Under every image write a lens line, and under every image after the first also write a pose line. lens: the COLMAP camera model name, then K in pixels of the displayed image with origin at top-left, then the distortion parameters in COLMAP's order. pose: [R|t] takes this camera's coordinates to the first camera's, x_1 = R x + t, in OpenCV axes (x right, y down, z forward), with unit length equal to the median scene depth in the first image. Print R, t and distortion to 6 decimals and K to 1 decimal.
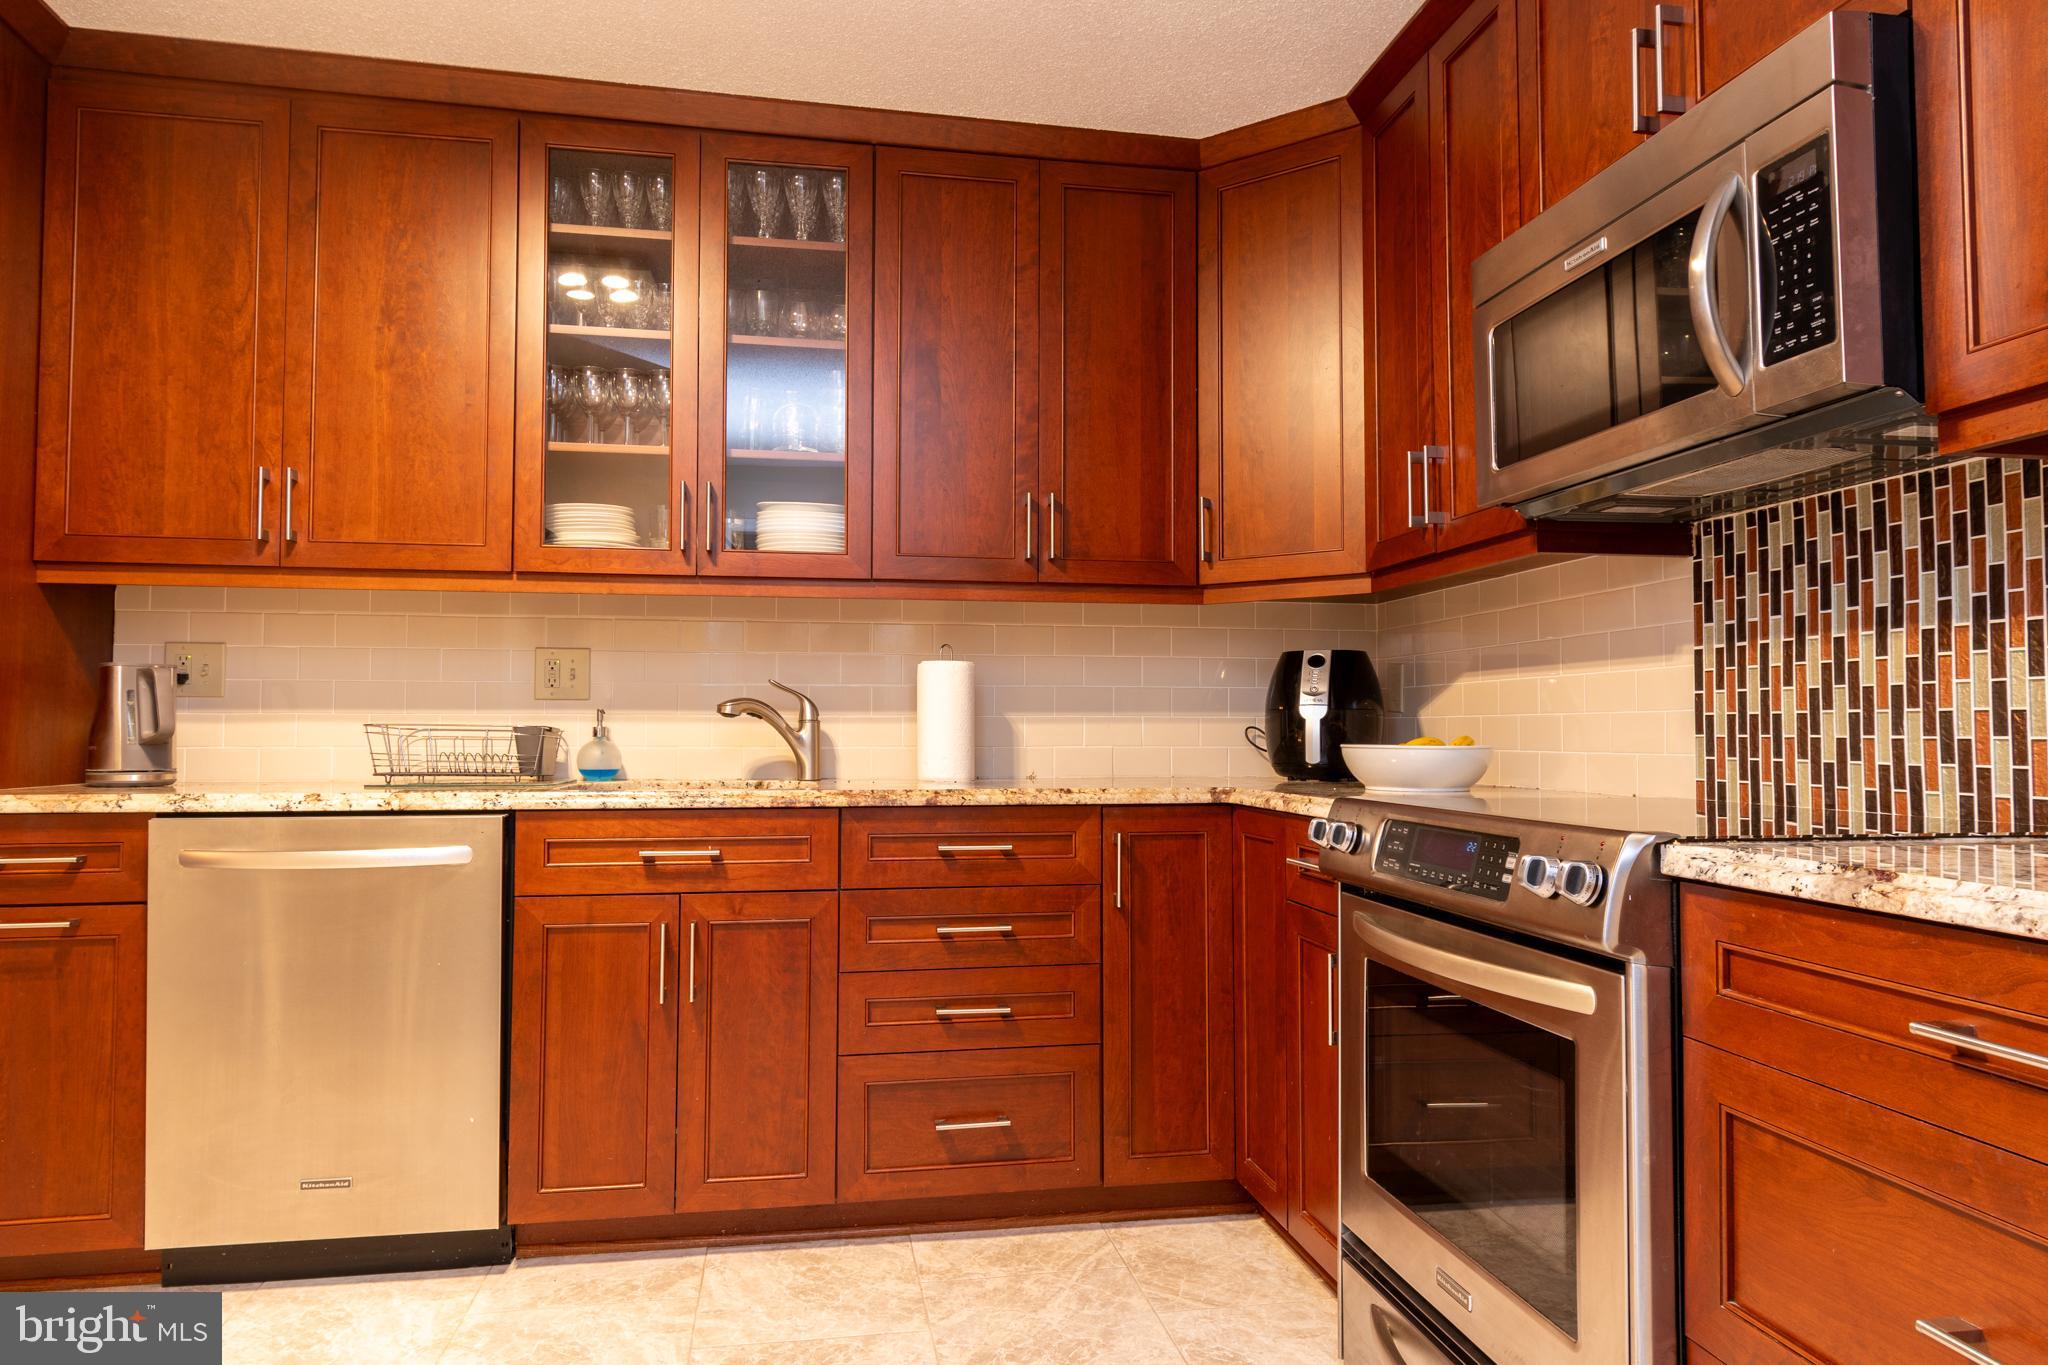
lens RADIAL K [[1254.1, 0, 1024.0], [0, 1254.1, 682.5], [0, 0, 1]] dist [0.003080, -0.003161]
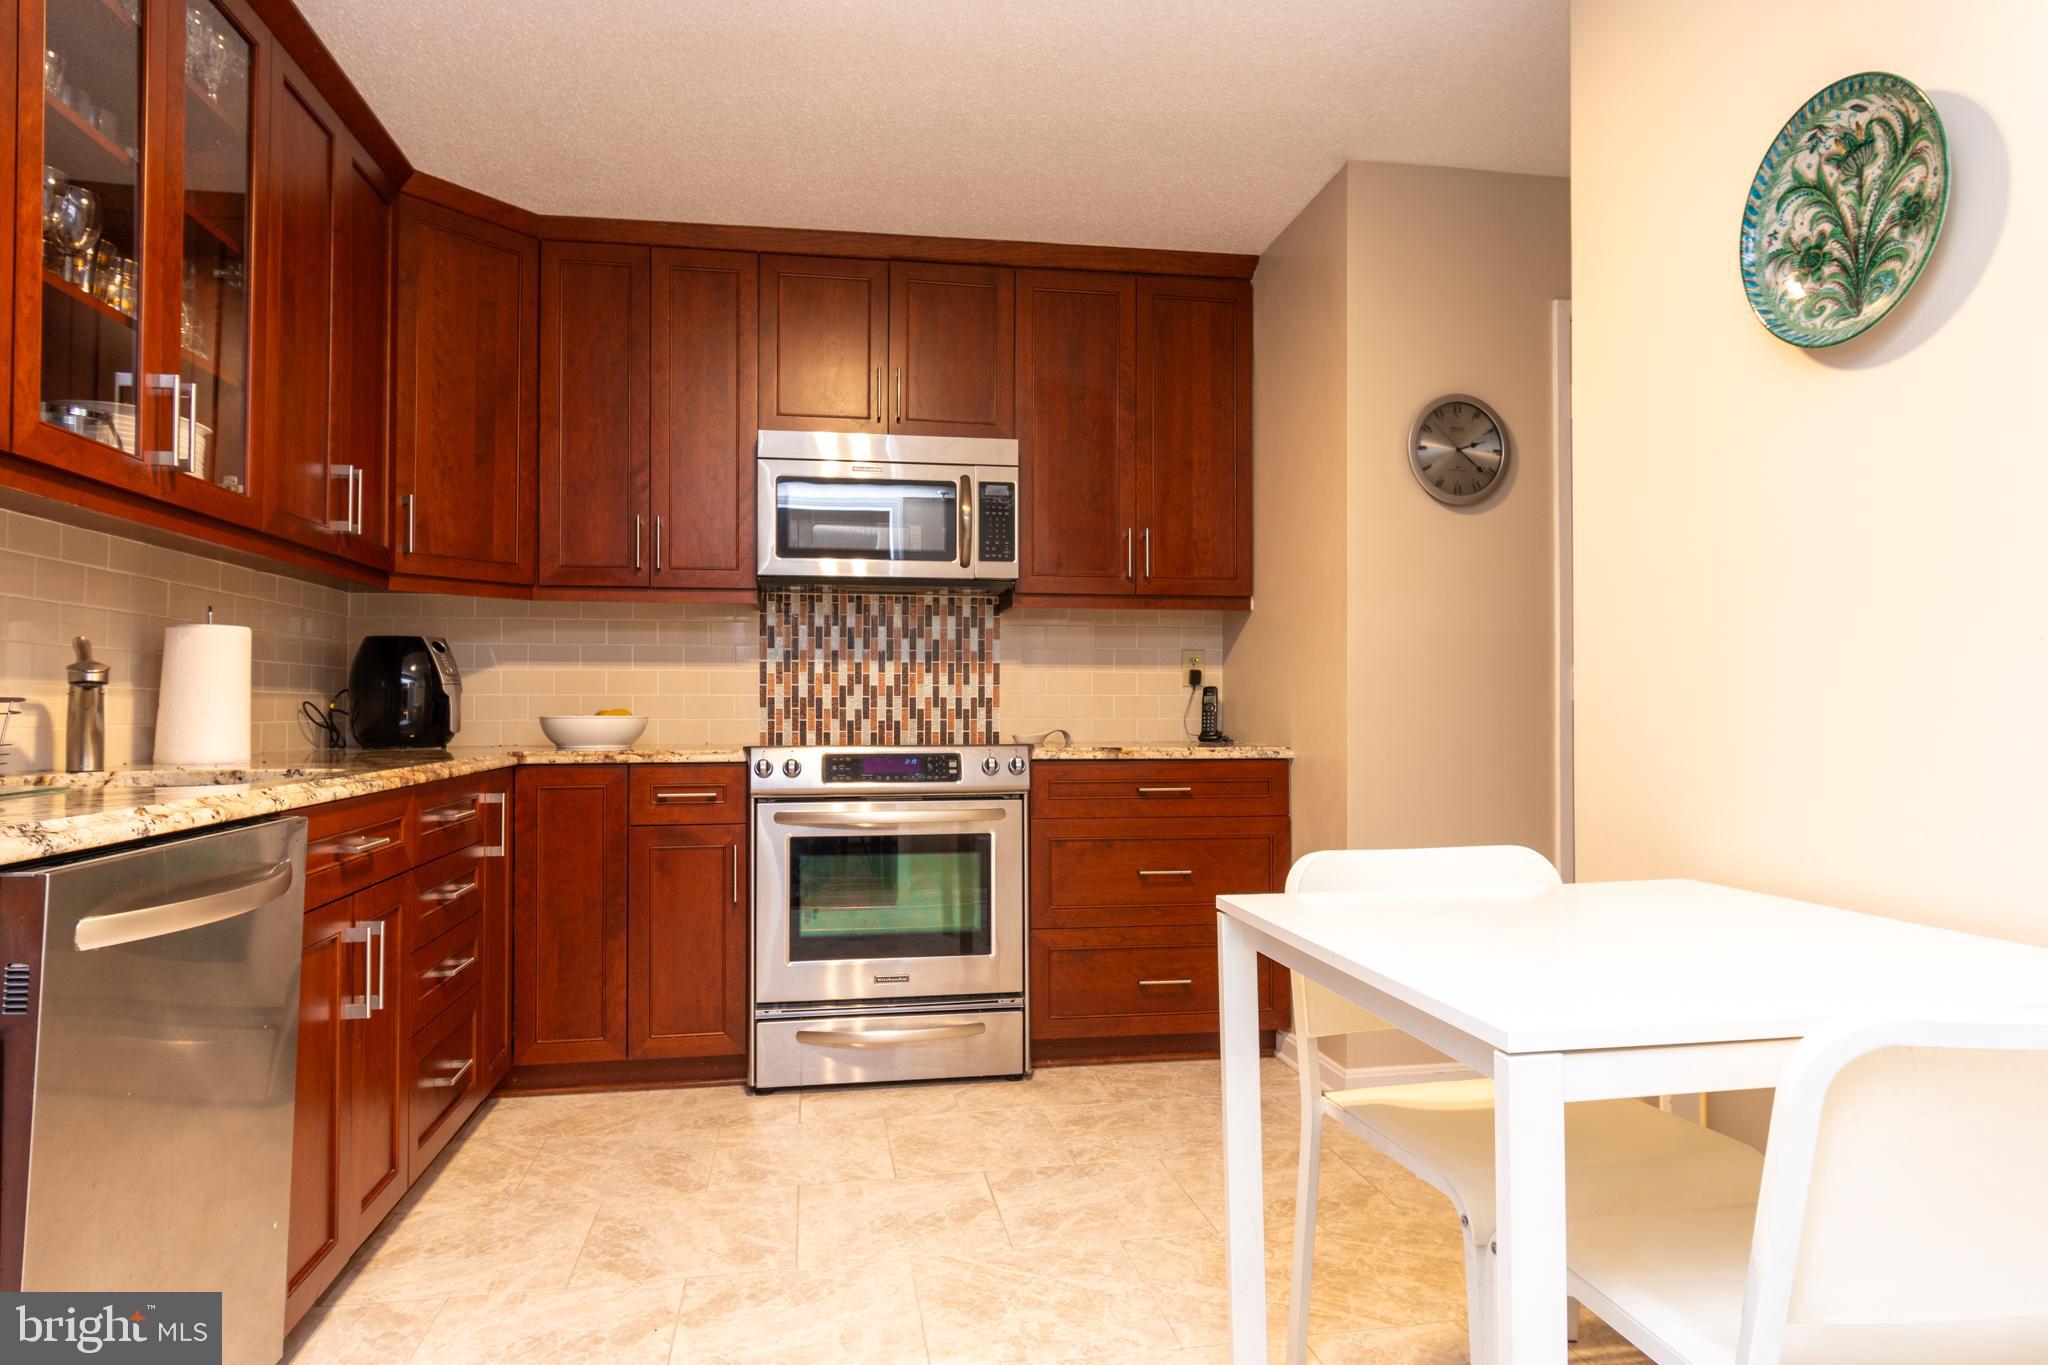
lens RADIAL K [[1199.8, 0, 1024.0], [0, 1199.8, 682.5], [0, 0, 1]] dist [0.003971, -0.000029]
pose [[0.008290, 0.023227, 0.999696, -0.935308], [-0.037448, 0.999036, -0.022901, 0.023066], [-0.999264, -0.037247, 0.009152, 0.455579]]
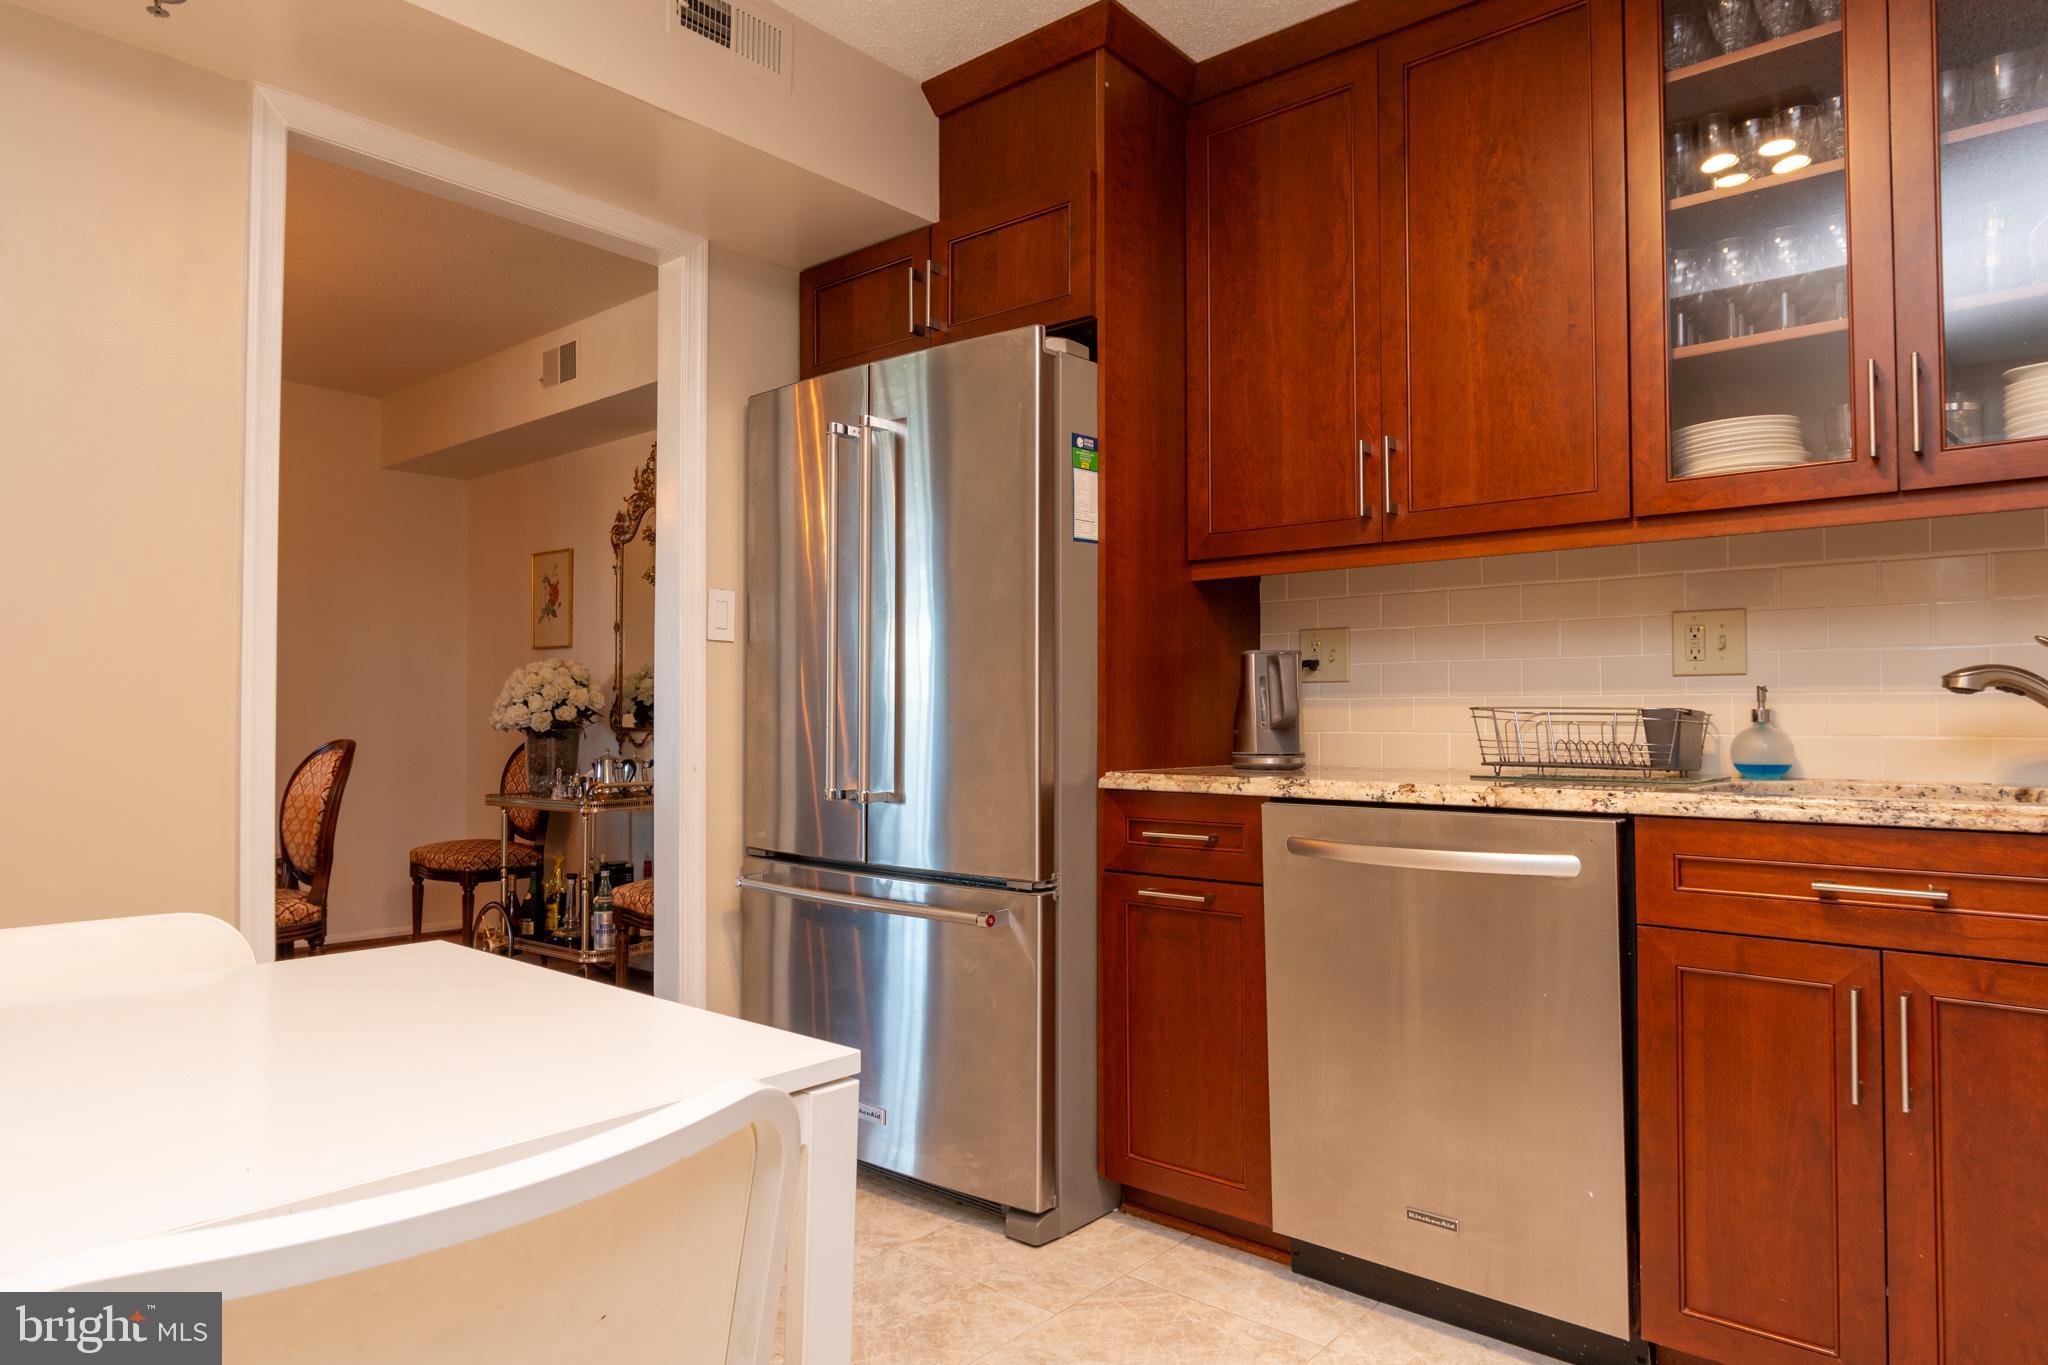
lens RADIAL K [[1254.1, 0, 1024.0], [0, 1254.1, 682.5], [0, 0, 1]] dist [0.003080, -0.003161]
pose [[0.631843, -0.023864, -0.774729, -0.032422], [0.032141, 0.999473, -0.004574, 0.009456], [0.774429, -0.022010, 0.632277, 0.192145]]
